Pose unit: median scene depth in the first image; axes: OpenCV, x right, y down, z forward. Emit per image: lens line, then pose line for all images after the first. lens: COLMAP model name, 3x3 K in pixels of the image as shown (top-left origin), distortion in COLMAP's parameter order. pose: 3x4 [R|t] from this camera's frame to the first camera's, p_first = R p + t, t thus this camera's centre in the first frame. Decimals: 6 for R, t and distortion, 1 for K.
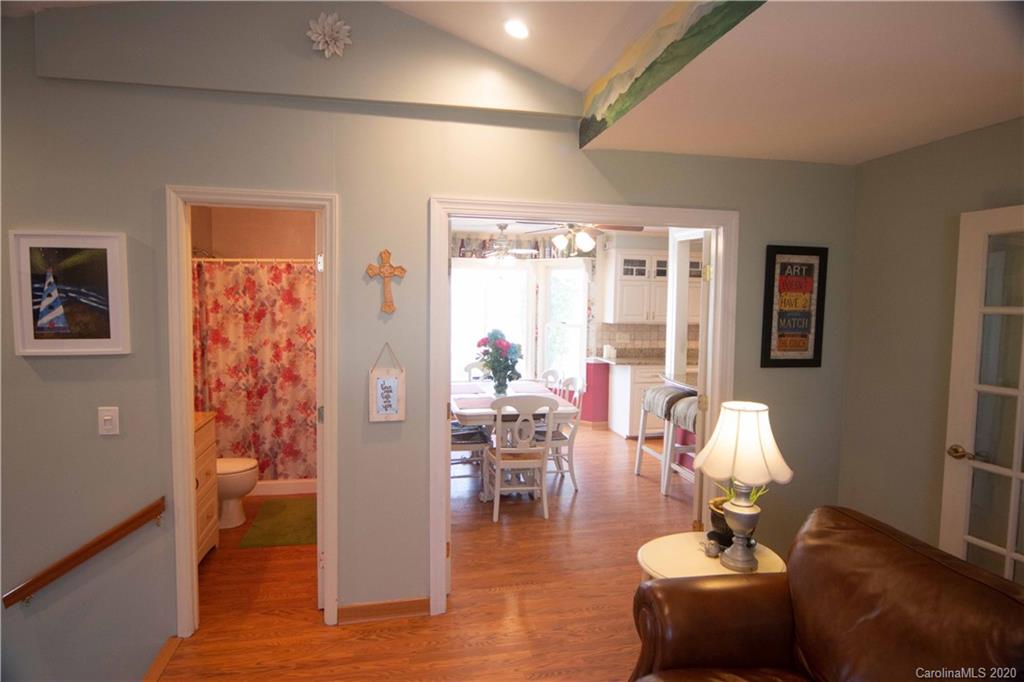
lens RADIAL K [[569.5, 0, 515.3], [0, 569.5, 345.4], [0, 0, 1]] dist [-0.016135, 0.004691]
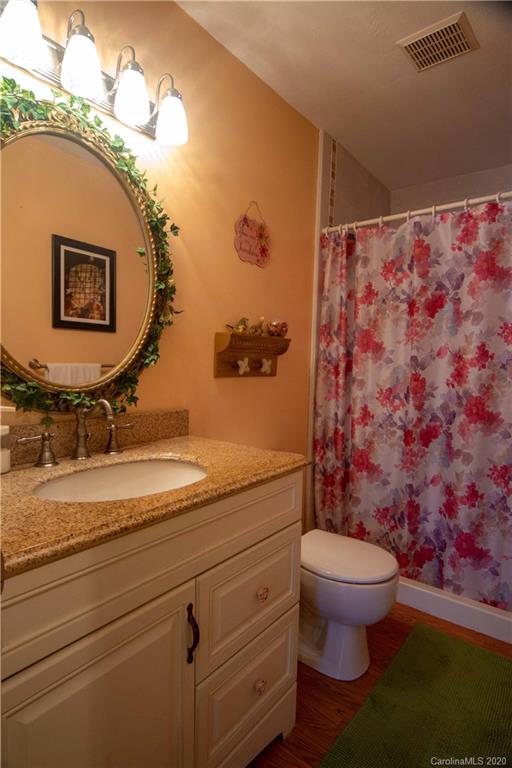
lens RADIAL K [[427.1, 0, 257.9], [0, 427.1, 386.6], [0, 0, 1]] dist [-0.016135, 0.004691]
pose [[0.648350, 0.061030, -0.758892, -0.229906], [-0.066017, 0.997534, 0.023821, 0.033001], [0.758474, 0.034656, 0.650781, 0.580803]]
